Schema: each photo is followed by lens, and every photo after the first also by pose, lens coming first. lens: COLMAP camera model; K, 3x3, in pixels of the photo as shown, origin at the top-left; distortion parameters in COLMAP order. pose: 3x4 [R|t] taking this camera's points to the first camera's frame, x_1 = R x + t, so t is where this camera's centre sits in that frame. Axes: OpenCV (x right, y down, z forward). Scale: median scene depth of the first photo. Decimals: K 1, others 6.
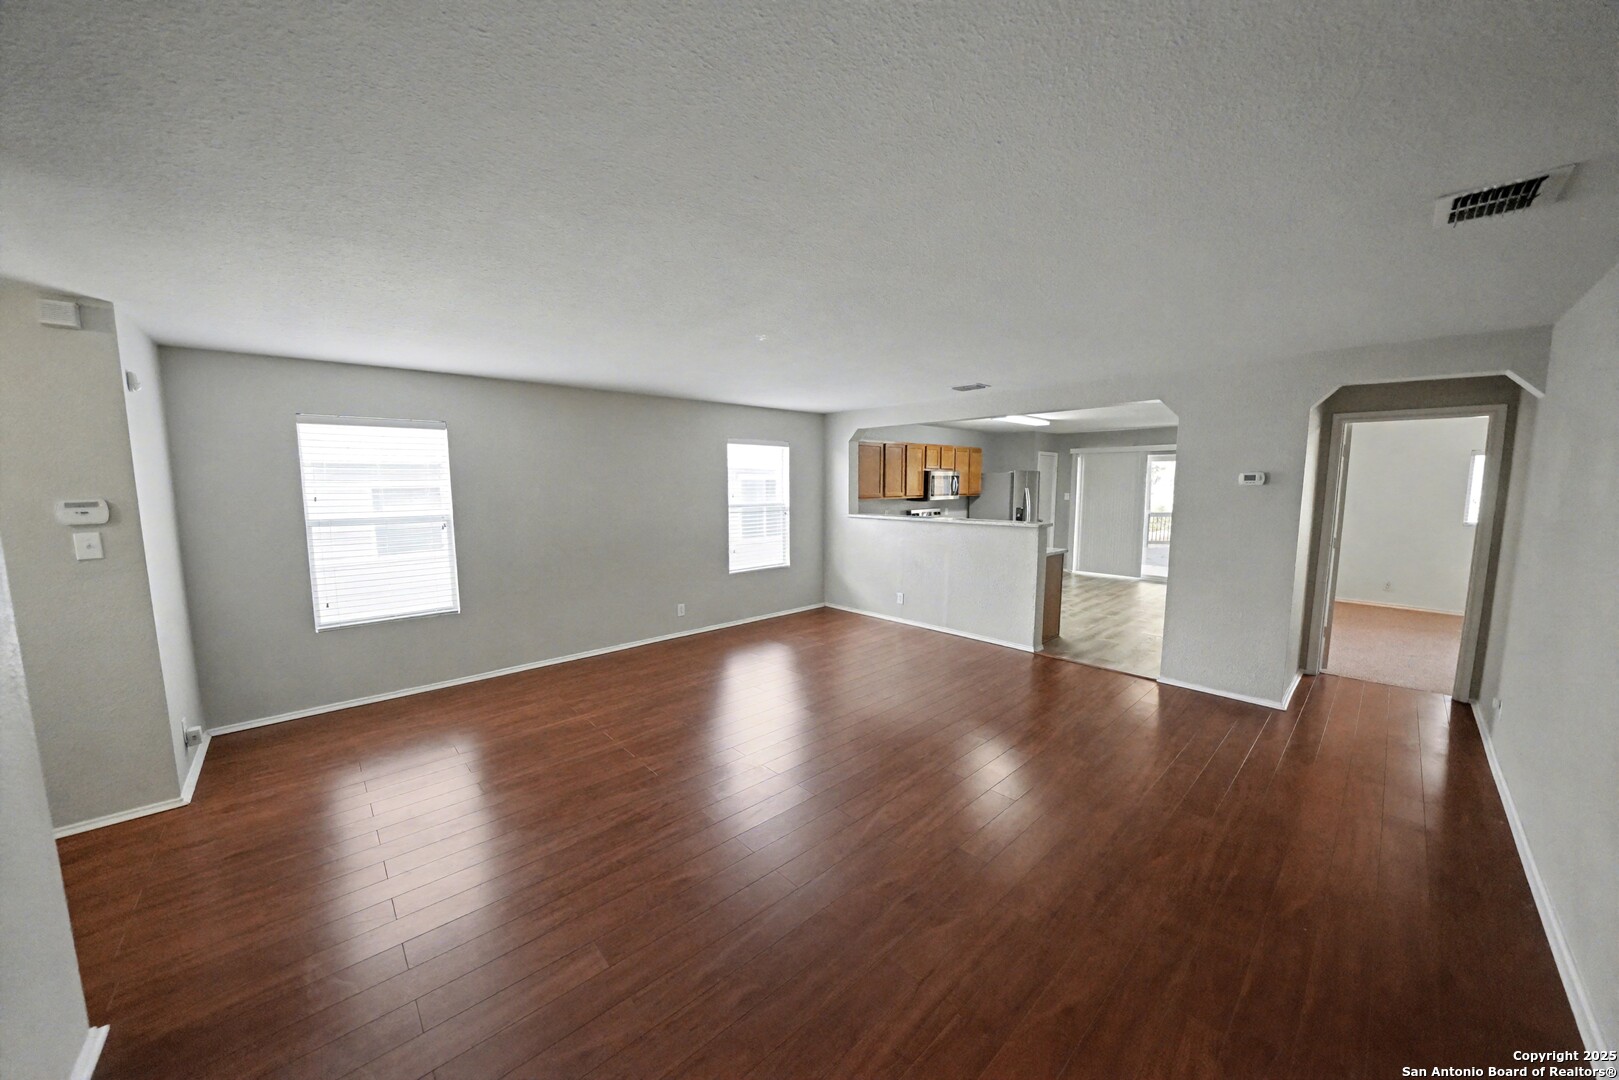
lens RADIAL K [[556.8, 0, 798.1], [0, 556.8, 541.6], [0, 0, 1]] dist [-0.022284, 0.000033]
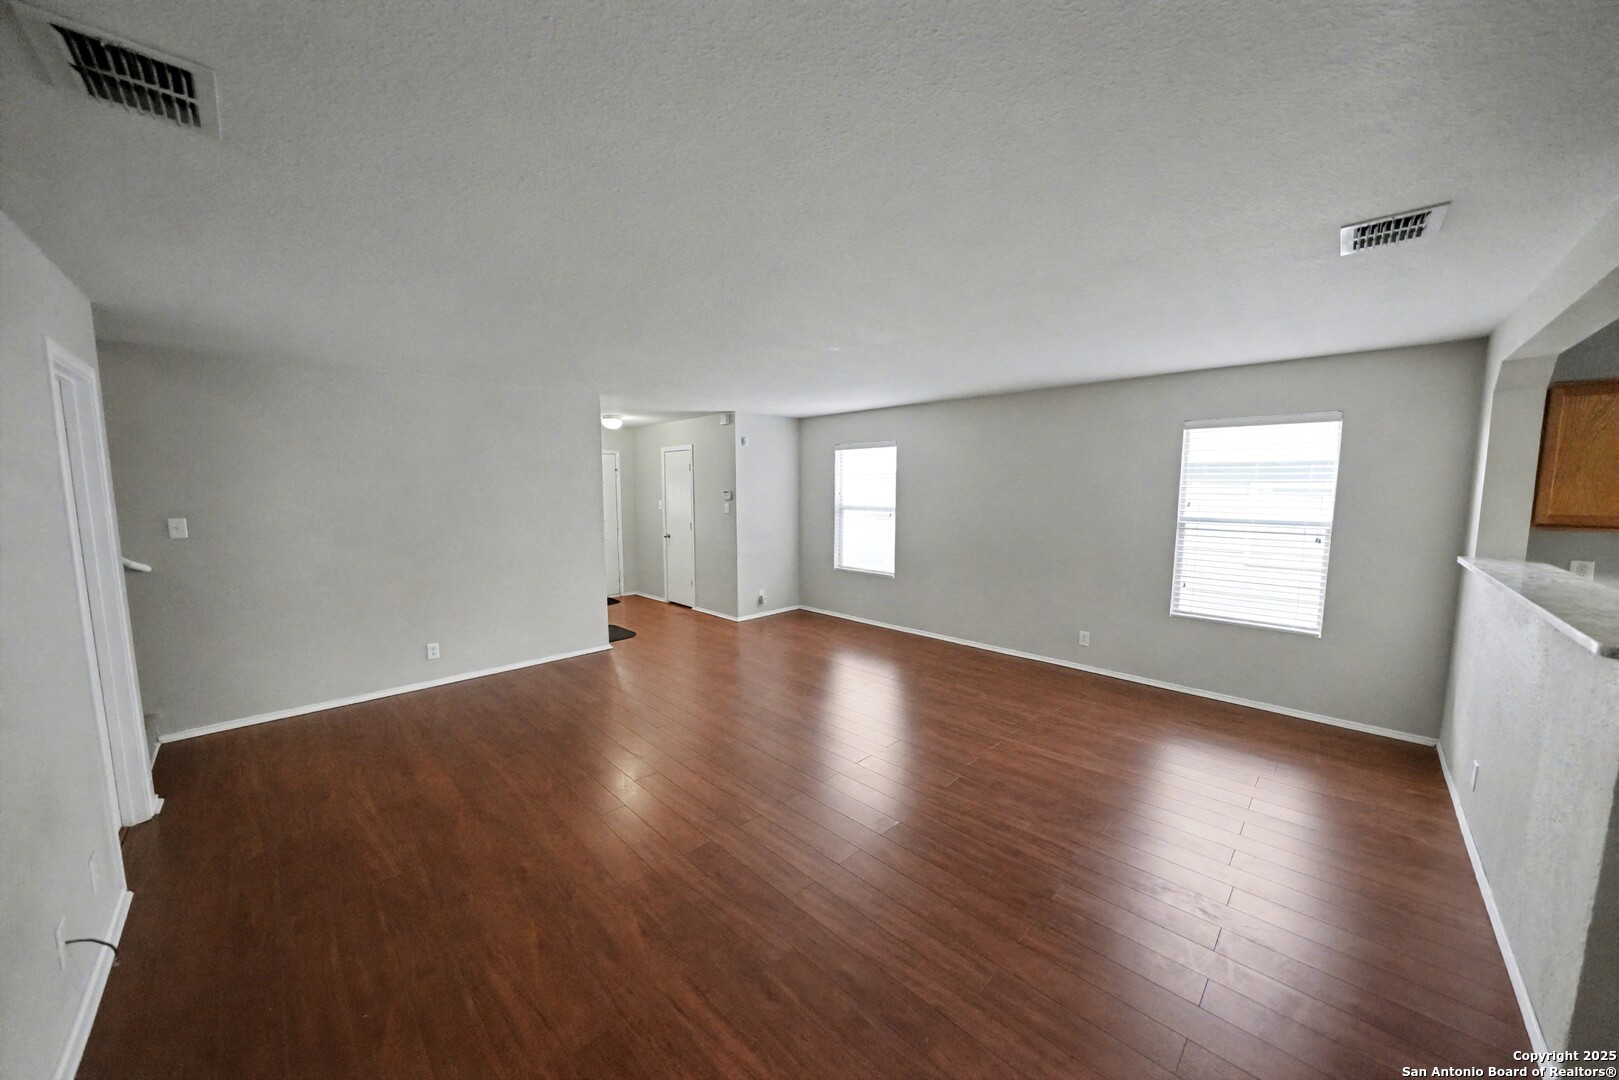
lens RADIAL K [[556.8, 0, 797.5], [0, 556.8, 543.7], [0, 0, 1]] dist [-0.022284, 0.000033]
pose [[0.041883, 0.108400, -0.993225, 0.505259], [-0.104332, 0.989137, 0.103554, -0.050224], [0.993660, 0.099288, 0.052738, 0.452314]]
